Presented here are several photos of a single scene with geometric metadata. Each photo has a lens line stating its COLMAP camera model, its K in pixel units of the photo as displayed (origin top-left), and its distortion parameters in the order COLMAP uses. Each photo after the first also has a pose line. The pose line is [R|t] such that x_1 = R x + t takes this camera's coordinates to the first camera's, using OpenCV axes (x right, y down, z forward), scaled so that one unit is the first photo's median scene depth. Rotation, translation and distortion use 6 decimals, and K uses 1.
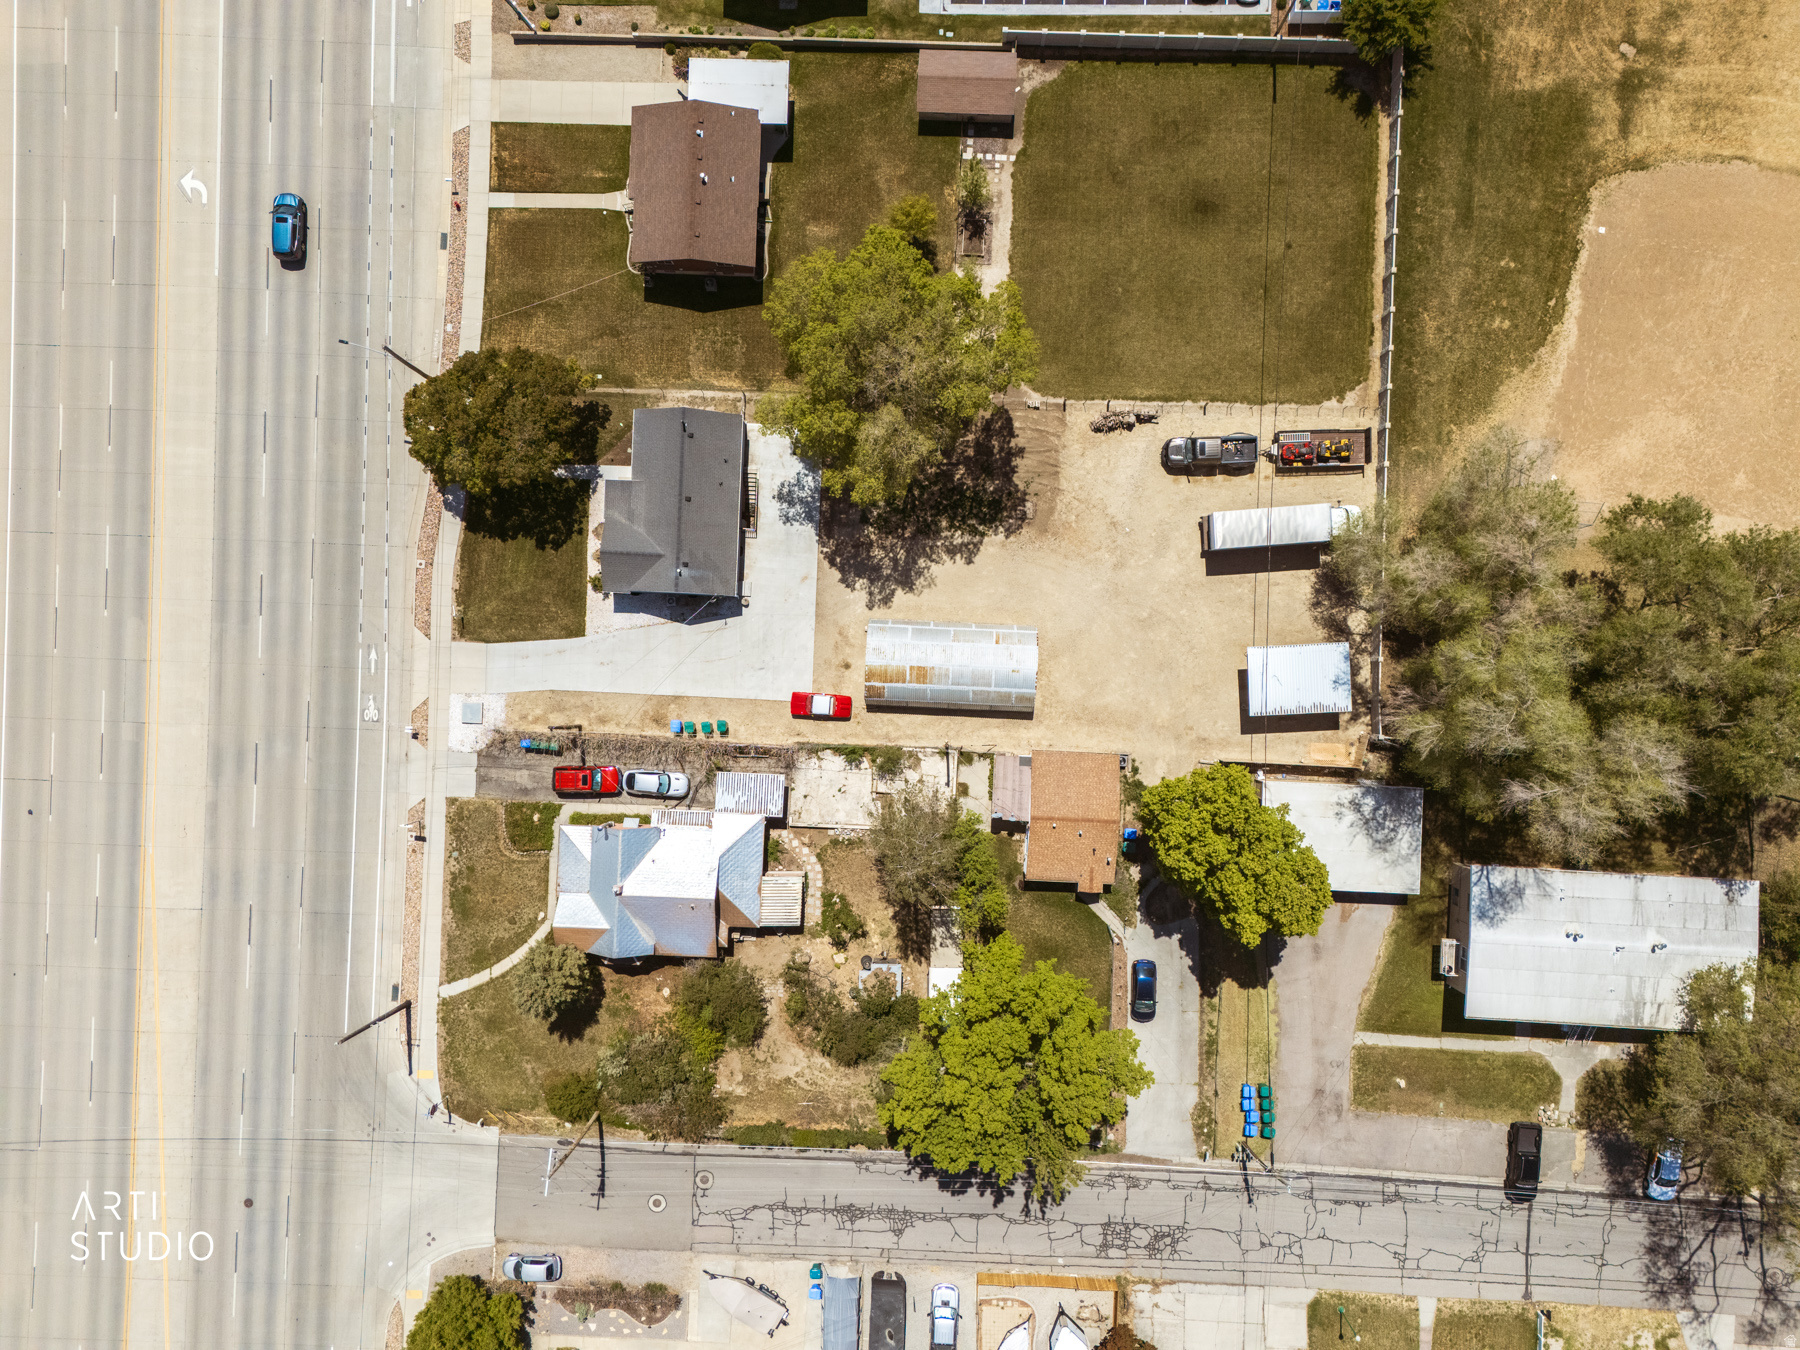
lens RADIAL K [[1318.3, 0, 906.9], [0, 1318.3, 684.7], [0, 0, 1]] dist [0.072654, -0.065105]
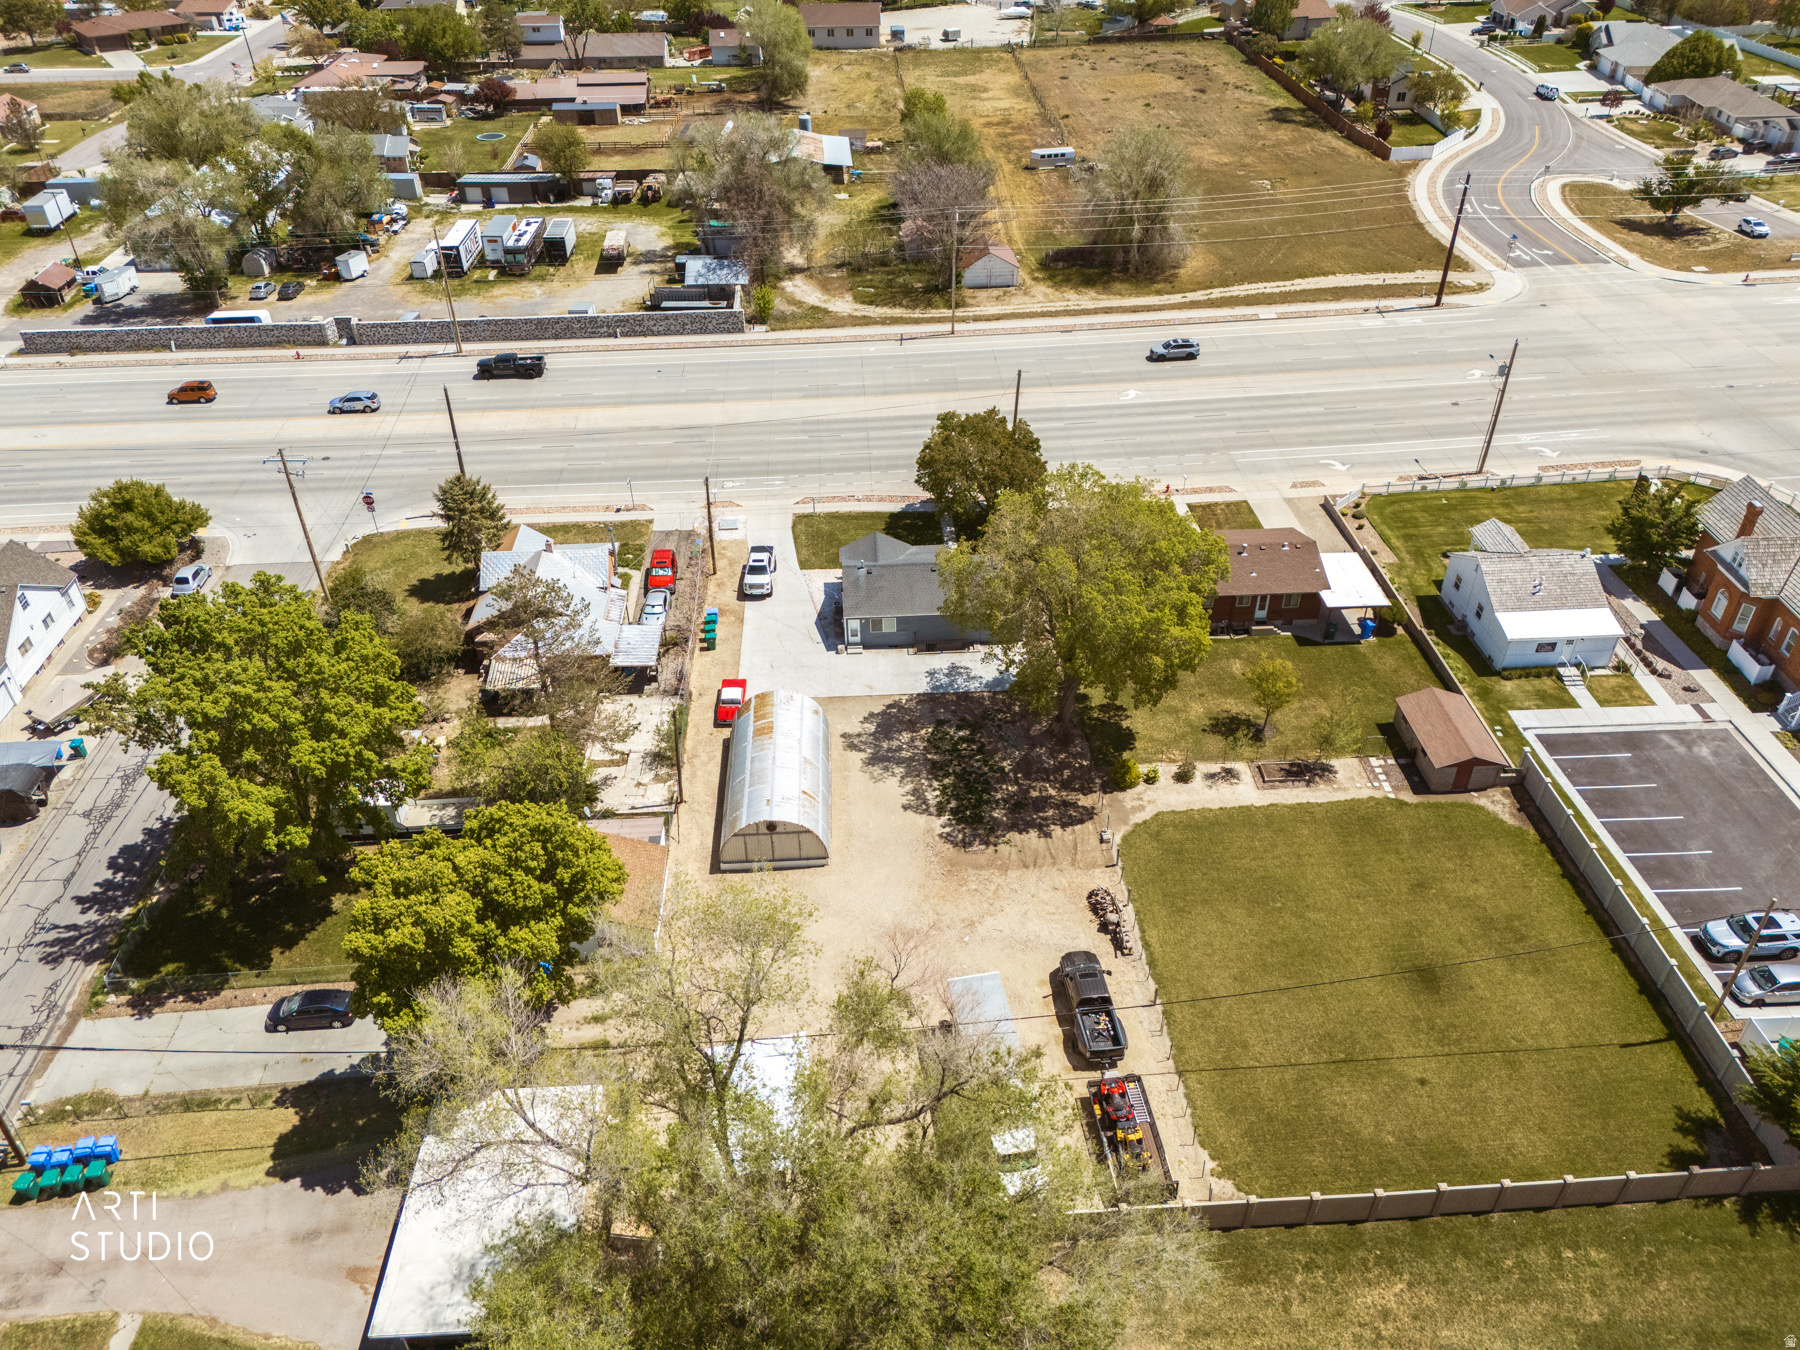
lens RADIAL K [[1318.3, 0, 906.9], [0, 1318.3, 684.7], [0, 0, 1]] dist [0.072654, -0.065105]
pose [[0.096698, 0.608562, -0.787592, 0.647970], [-0.995306, 0.062278, -0.074079, -0.037613], [0.003968, 0.791059, 0.611728, 0.429697]]
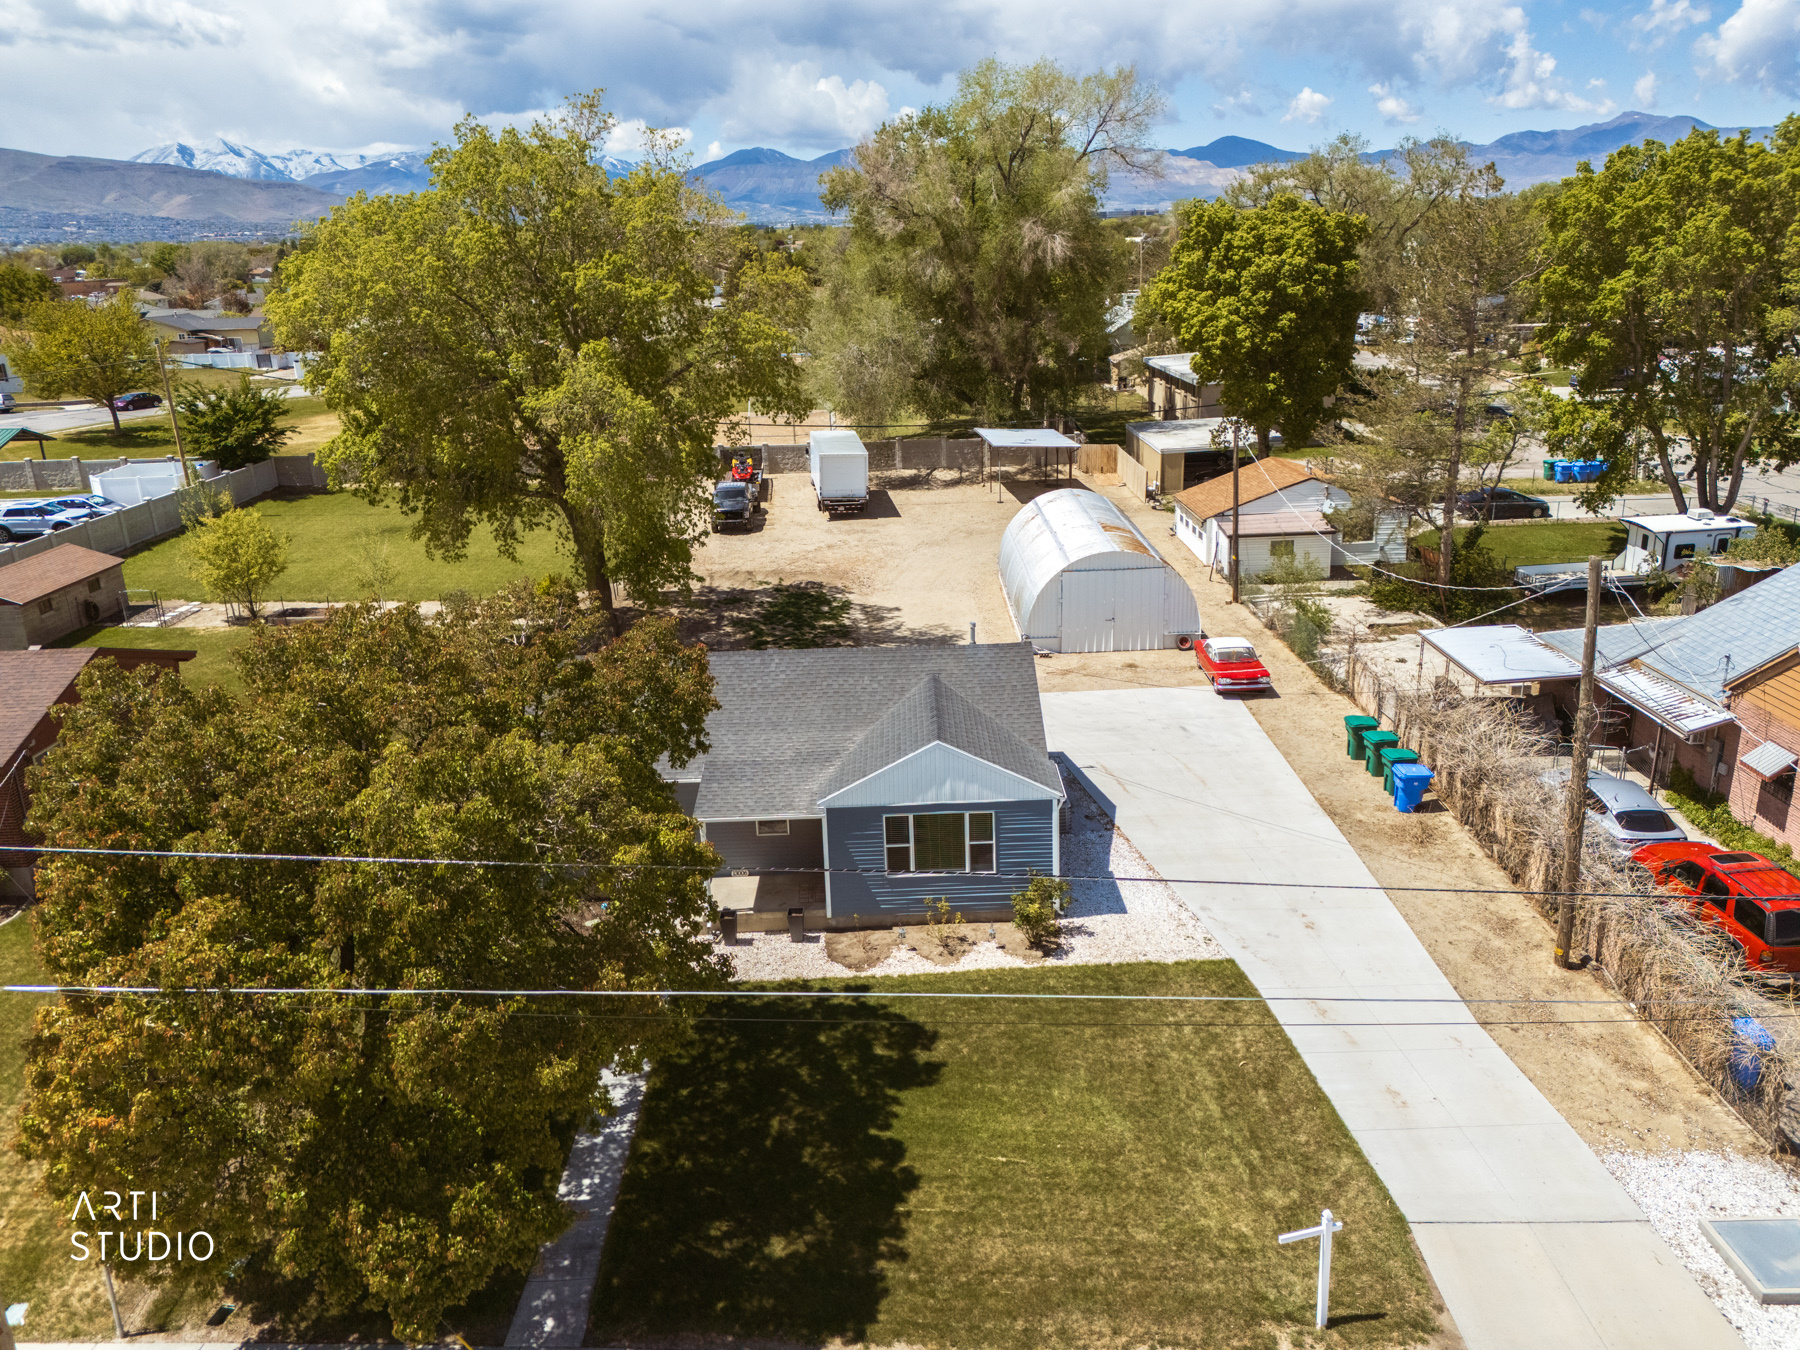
lens RADIAL K [[1318.3, 0, 906.9], [0, 1318.3, 684.7], [0, 0, 1]] dist [0.072654, -0.065105]
pose [[-0.059357, -0.294054, 0.953944, -0.490106], [0.997500, -0.054188, 0.045364, -0.114902], [0.038353, 0.954251, 0.296535, 0.858585]]
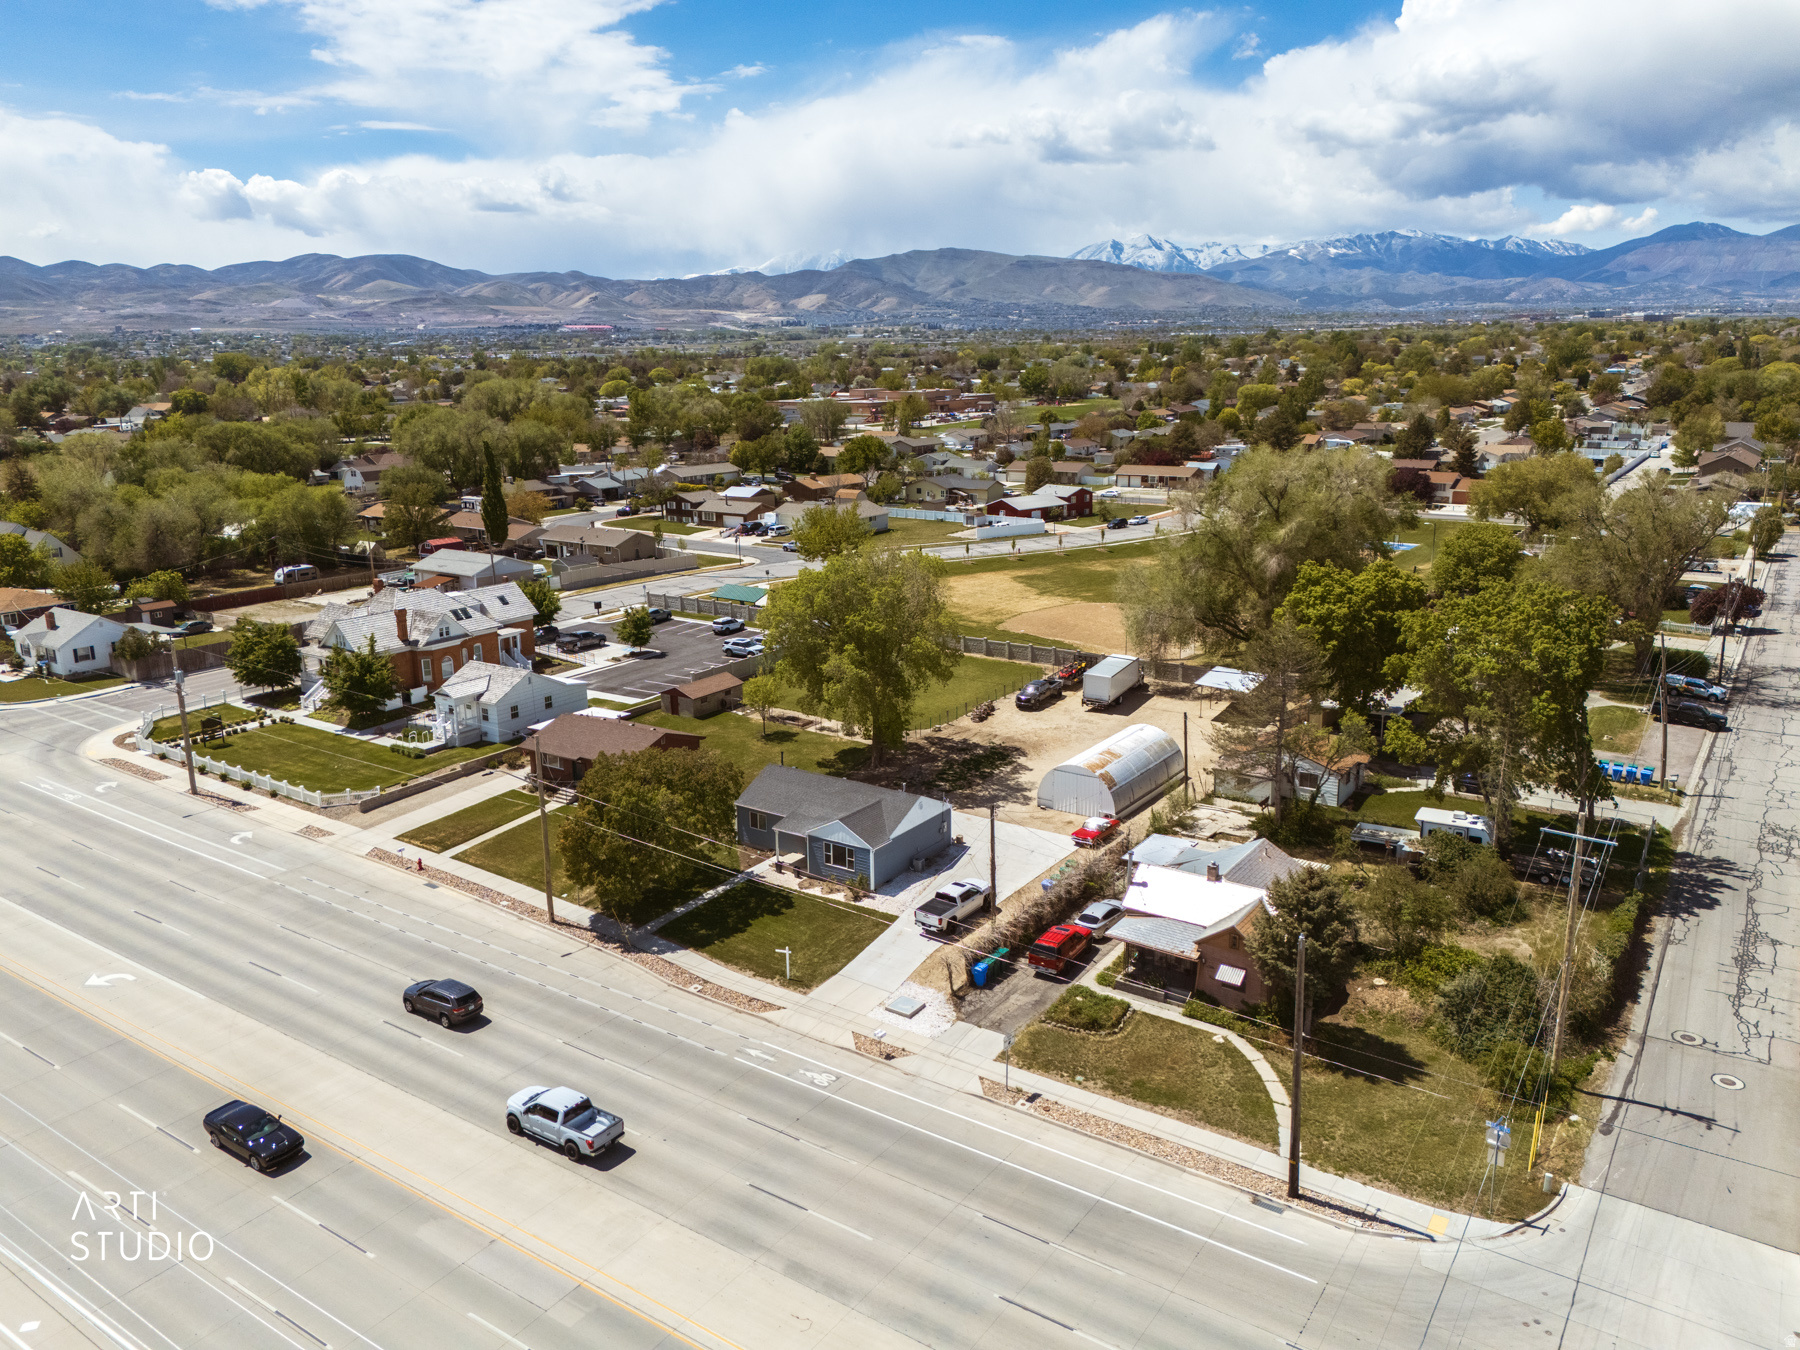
lens RADIAL K [[1318.3, 0, 906.9], [0, 1318.3, 684.7], [0, 0, 1]] dist [0.072654, -0.065105]
pose [[0.525082, -0.198105, 0.827673, -0.881816], [0.851036, 0.116383, -0.512047, 0.364821], [0.005112, 0.973247, 0.229705, 0.676203]]
